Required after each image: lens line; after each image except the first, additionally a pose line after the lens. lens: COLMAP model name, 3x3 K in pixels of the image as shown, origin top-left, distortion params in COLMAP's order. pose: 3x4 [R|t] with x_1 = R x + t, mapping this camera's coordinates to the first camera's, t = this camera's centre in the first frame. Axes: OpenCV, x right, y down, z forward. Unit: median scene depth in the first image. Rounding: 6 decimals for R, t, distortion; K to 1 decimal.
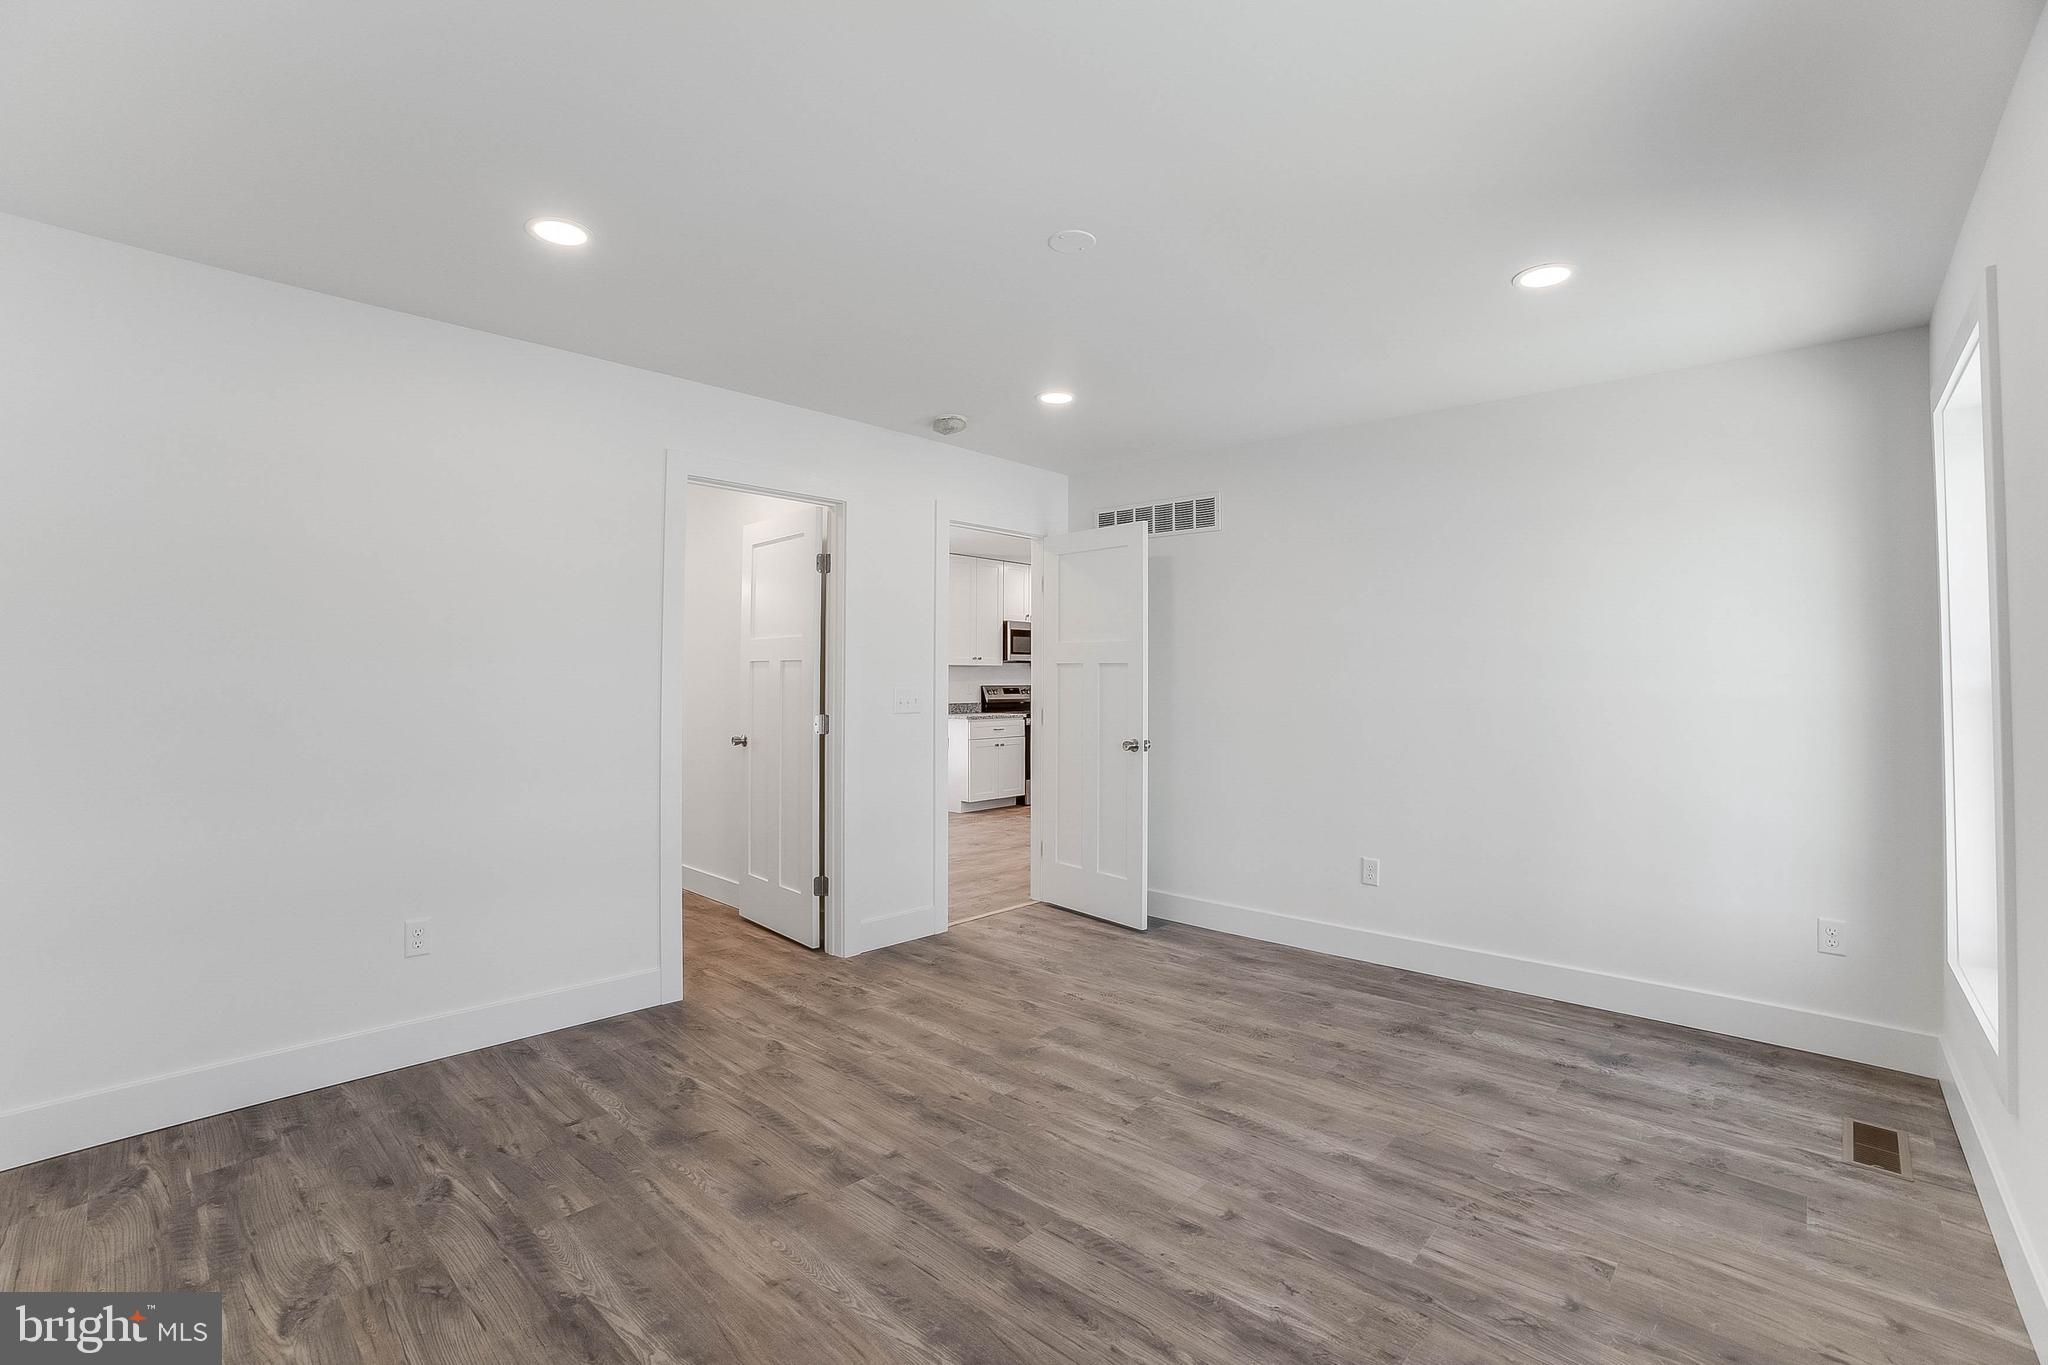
lens RADIAL K [[917.5, 0, 1036.3], [0, 917.5, 675.1], [0, 0, 1]] dist [-0.075820, 0.027962]
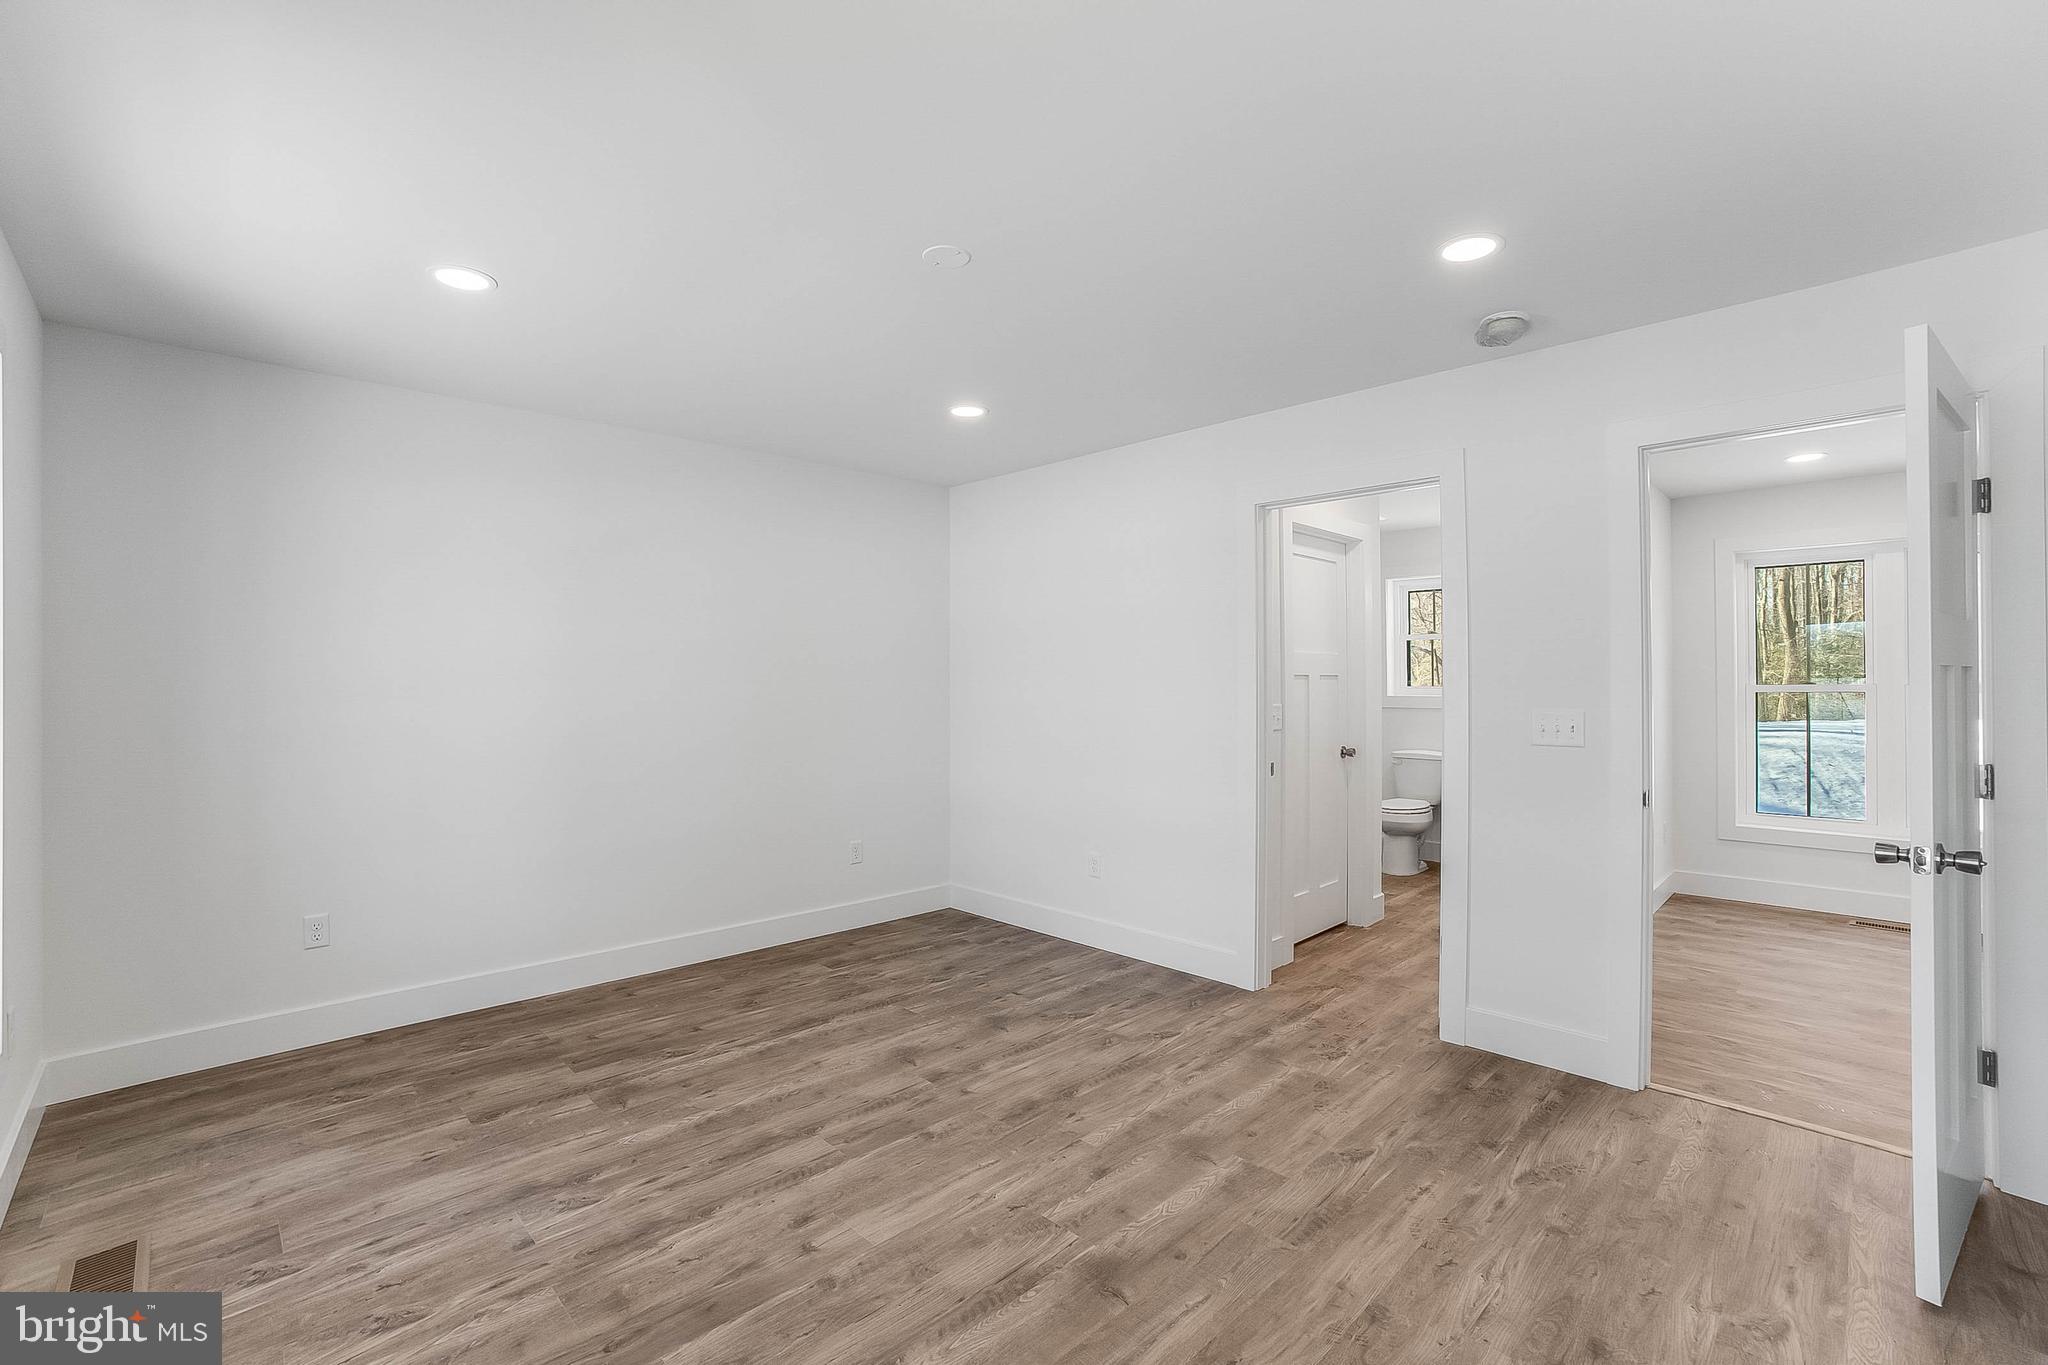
lens RADIAL K [[982.2, 0, 1006.9], [0, 982.2, 692.5], [0, 0, 1]] dist [-0.089805, 0.051617]
pose [[-0.131518, -0.006034, -0.991295, 1.014821], [0.010983, 0.999911, -0.007544, 0.022611], [0.991253, -0.011880, -0.131440, 1.144026]]
